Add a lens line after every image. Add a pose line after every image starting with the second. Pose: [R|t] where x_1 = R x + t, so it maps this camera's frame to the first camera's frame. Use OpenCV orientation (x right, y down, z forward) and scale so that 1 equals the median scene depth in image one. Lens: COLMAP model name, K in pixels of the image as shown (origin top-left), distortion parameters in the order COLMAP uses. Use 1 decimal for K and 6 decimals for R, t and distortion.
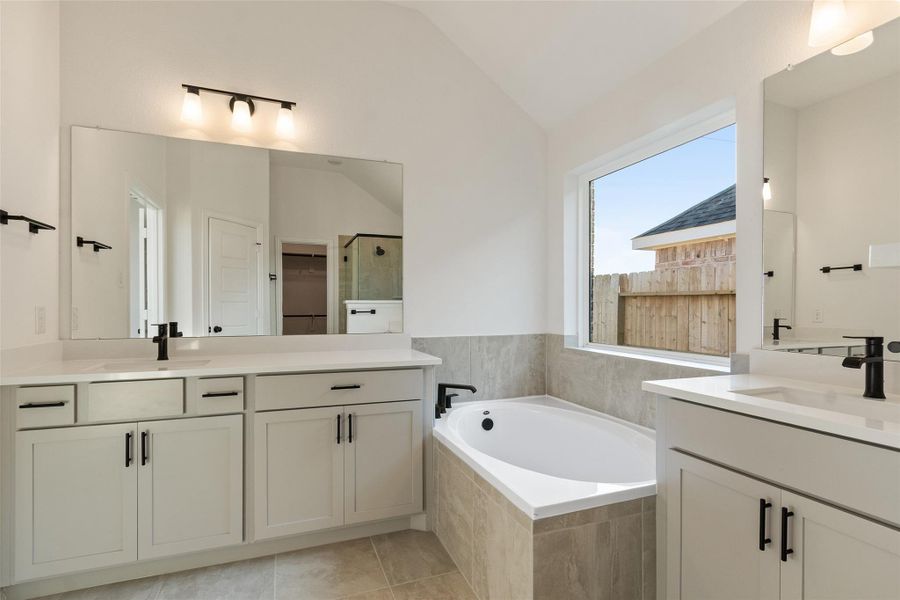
lens RADIAL K [[466.3, 0, 449.7], [0, 466.3, 307.1], [0, 0, 1]] dist [-0.014405, 0.000265]
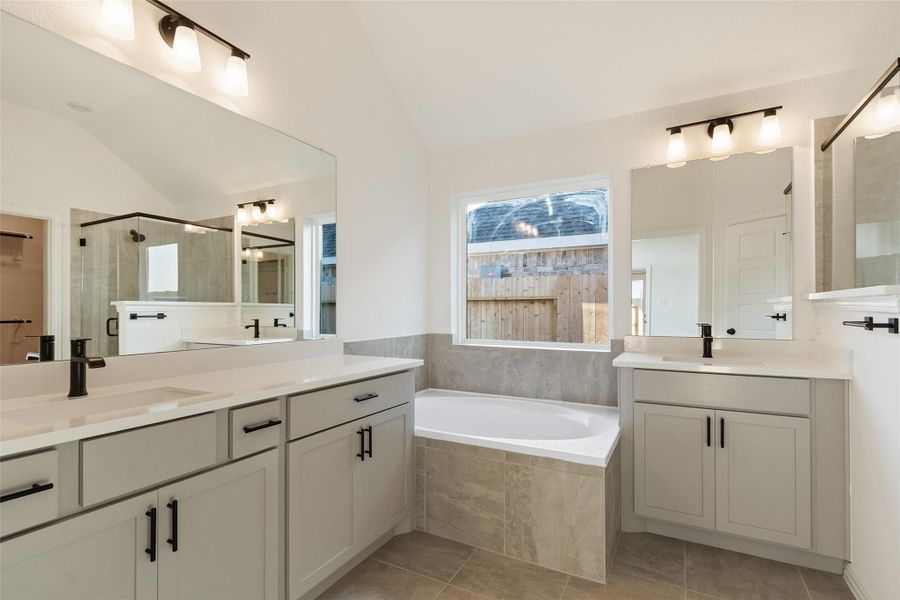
lens RADIAL K [[463.0, 0, 449.2], [0, 463.0, 302.1], [0, 0, 1]] dist [-0.010356, 0.001067]
pose [[0.724593, 0.010642, 0.689095, -0.639986], [-0.001007, 0.999896, -0.014382, -0.003075], [-0.689177, 0.009727, 0.724528, 0.195726]]
